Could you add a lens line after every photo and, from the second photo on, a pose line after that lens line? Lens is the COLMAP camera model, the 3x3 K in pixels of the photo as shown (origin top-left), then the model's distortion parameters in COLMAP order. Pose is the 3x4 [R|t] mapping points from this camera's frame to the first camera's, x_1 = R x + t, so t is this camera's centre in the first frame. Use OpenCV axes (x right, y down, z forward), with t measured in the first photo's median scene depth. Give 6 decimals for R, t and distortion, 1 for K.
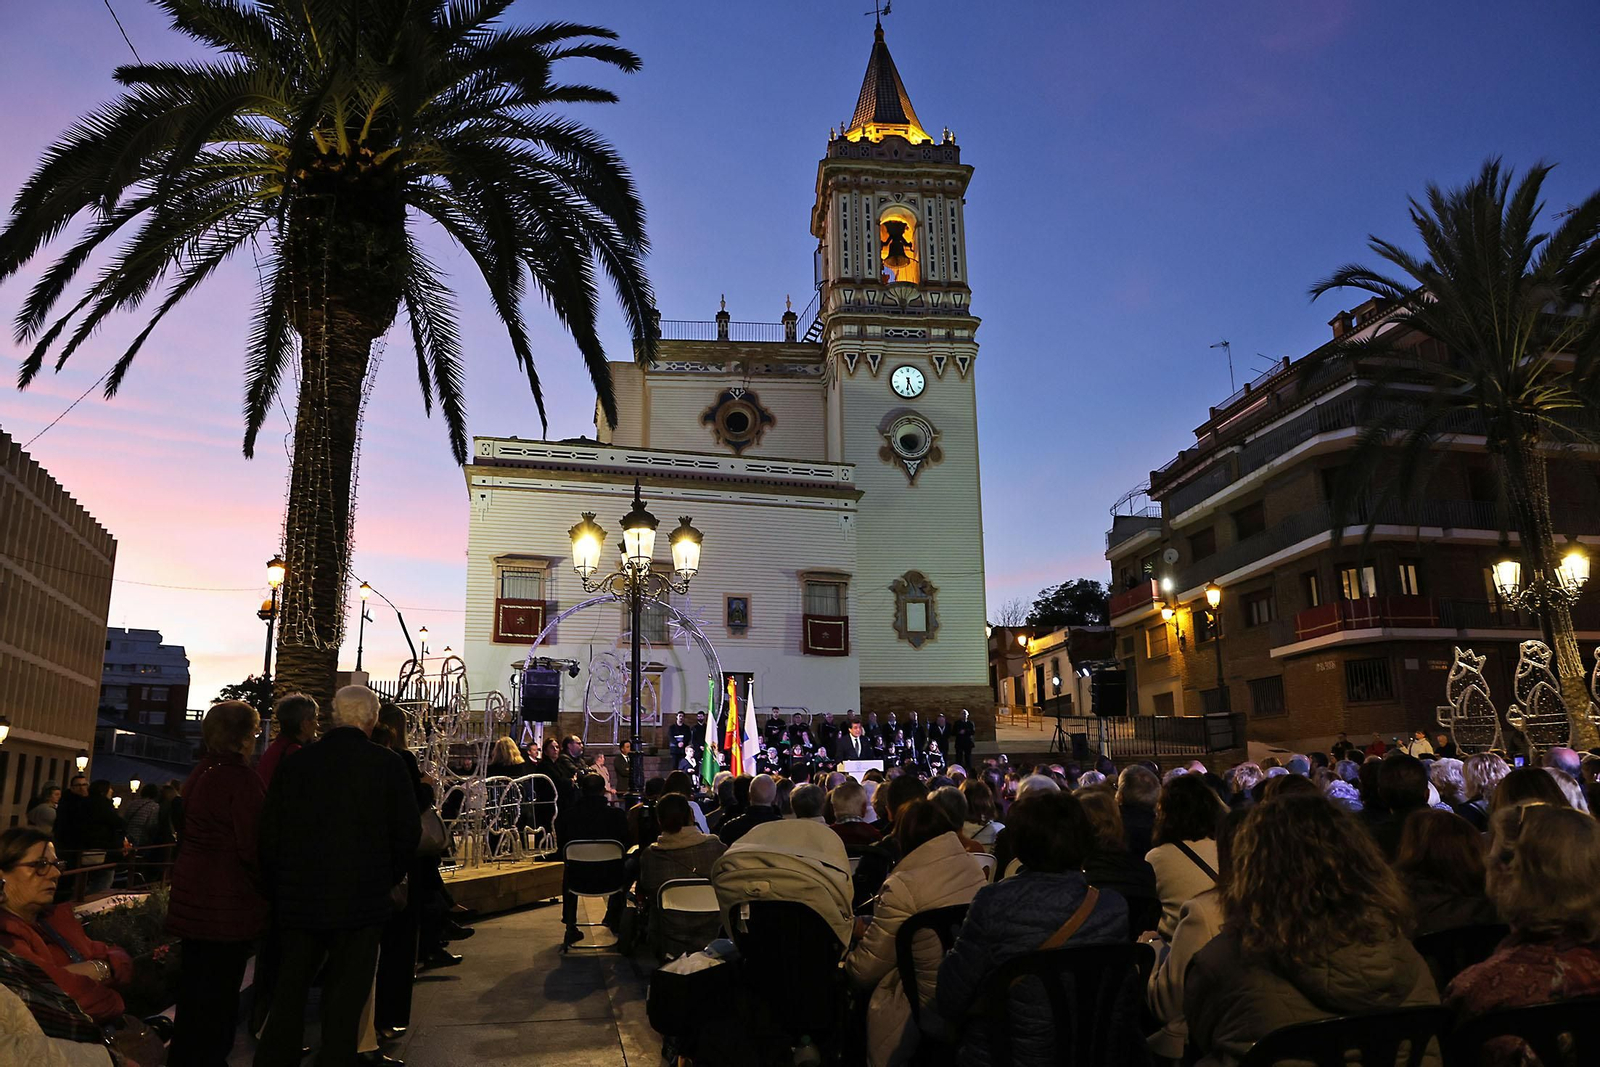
lens RADIAL K [[1107.8, 0, 802.0], [0, 1107.8, 553.2], [0, 0, 1]] dist [-0.089047, 0.066649]
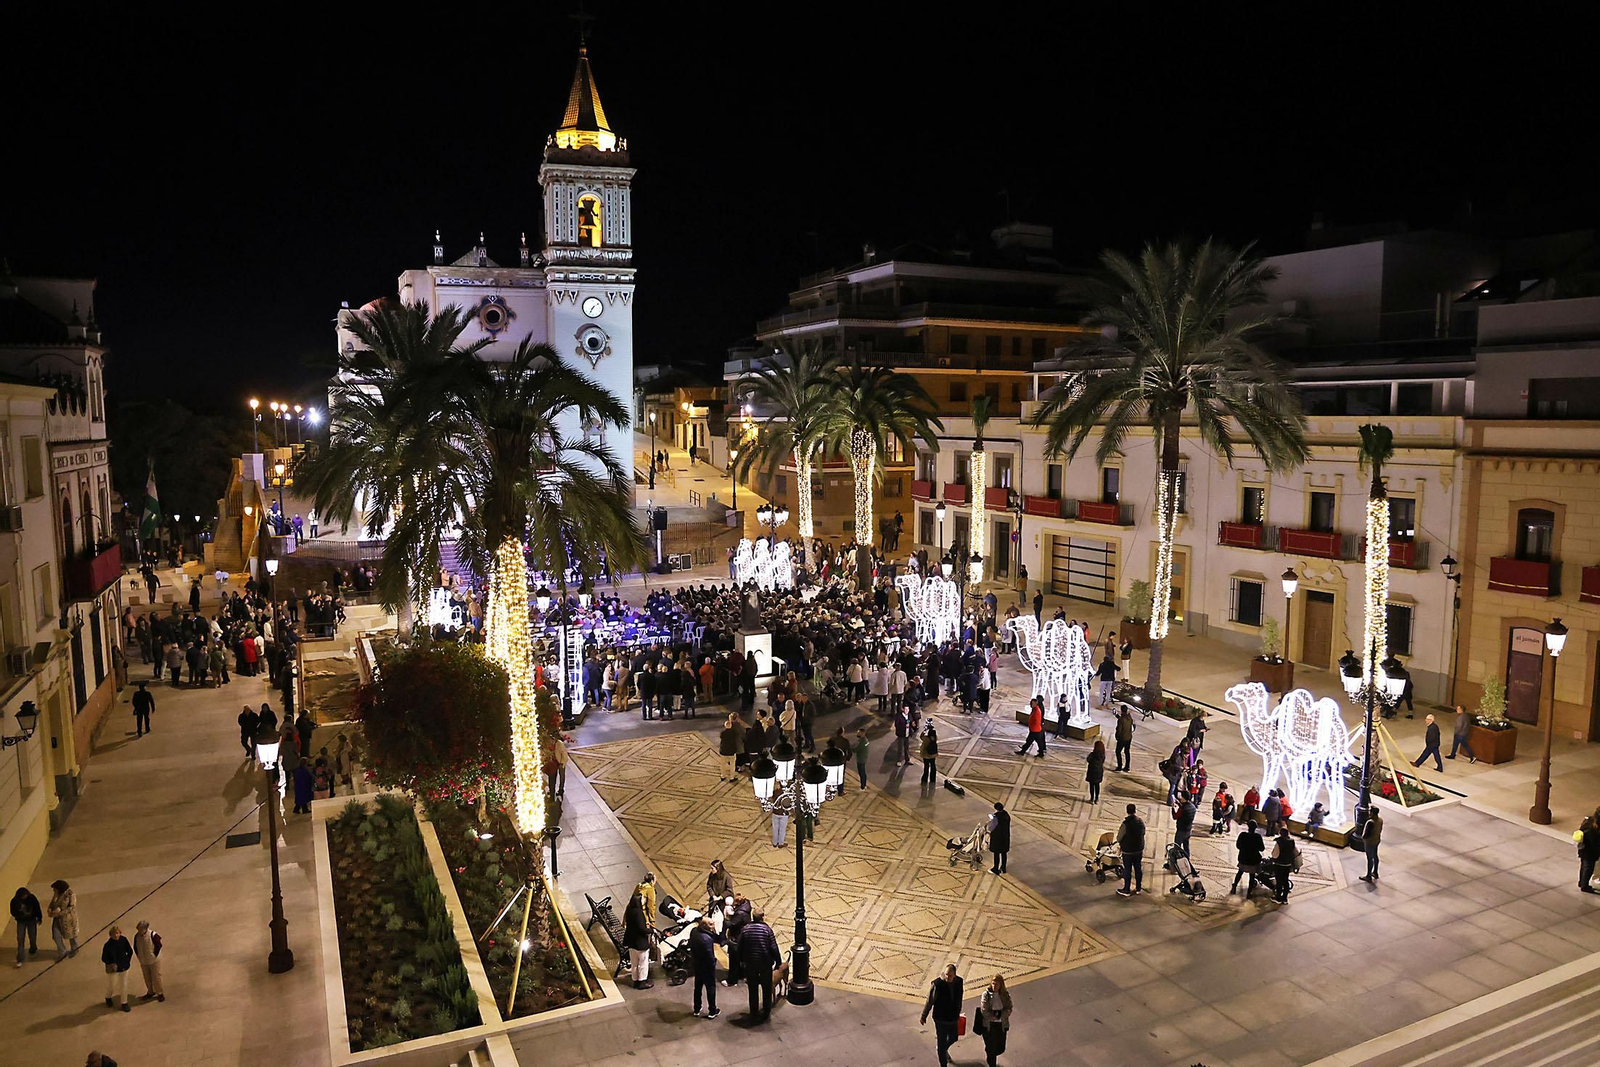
lens RADIAL K [[1107.8, 0, 797.7], [0, 1107.8, 546.8], [0, 0, 1]] dist [-0.089047, 0.066649]
pose [[0.977150, -0.013356, 0.212130, 0.037876], [-0.056978, 0.945037, 0.321961, -0.377376], [-0.204771, -0.326691, 0.922682, -0.800888]]
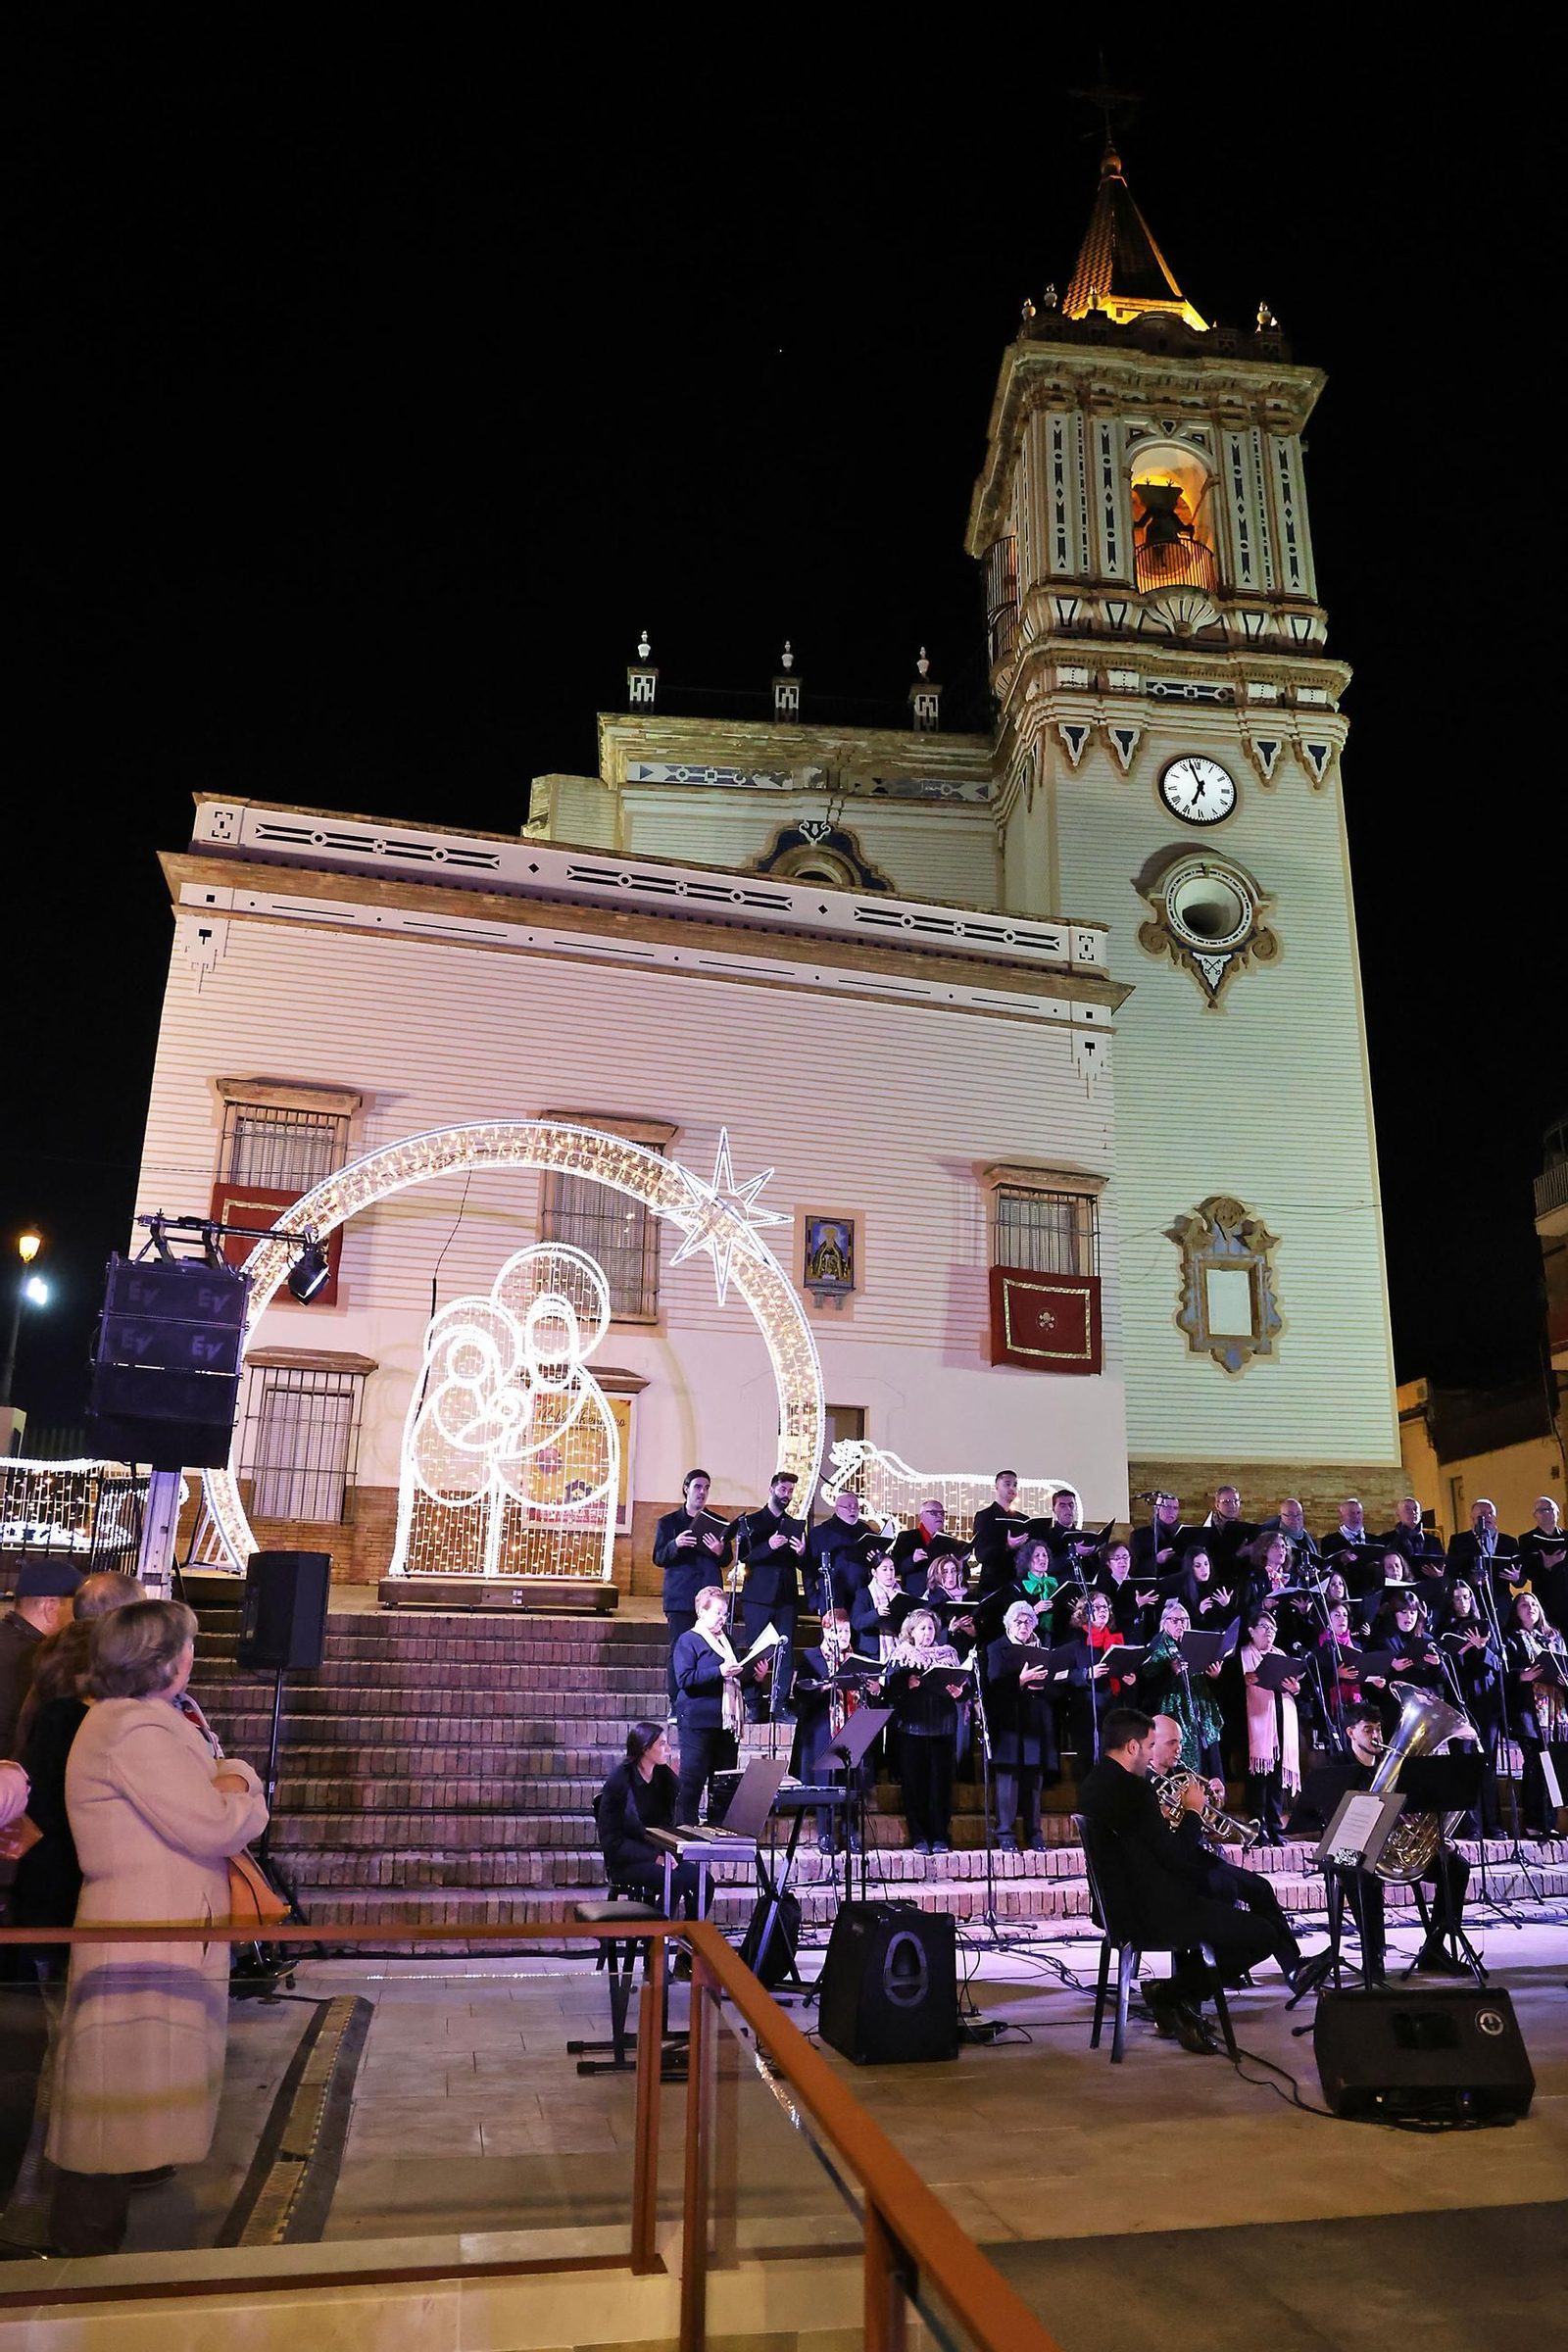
lens RADIAL K [[1628.5, 0, 808.3], [0, 1628.5, 1164.9], [0, 0, 1]] dist [-0.089047, 0.066649]
pose [[0.999372, 0.027985, -0.021751, -0.046005], [-0.029838, 0.995481, -0.090156, 0.063382], [0.019130, 0.090748, 0.995690, 0.350760]]
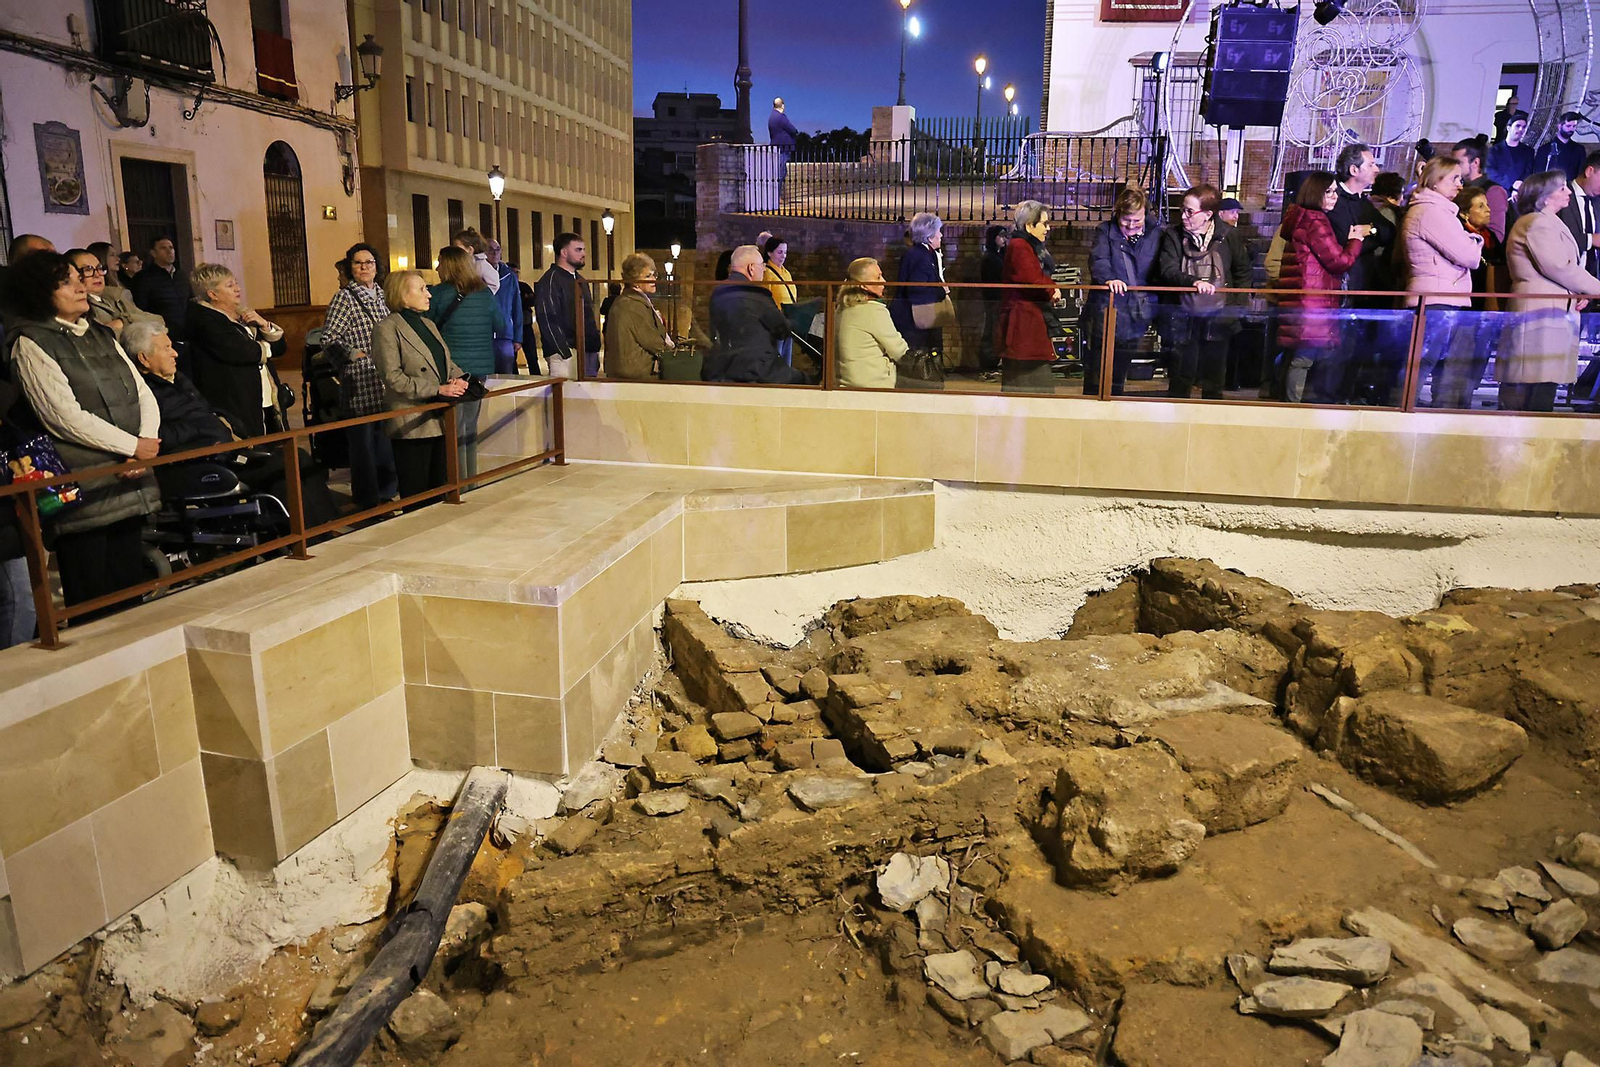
lens RADIAL K [[1107.8, 0, 811.5], [0, 1107.8, 540.4], [0, 0, 1]] dist [-0.089047, 0.066649]
pose [[0.891064, 0.137348, -0.432598, -0.098930], [0.069074, 0.900977, 0.428334, 0.056876], [0.448591, -0.411554, 0.793341, 0.266339]]
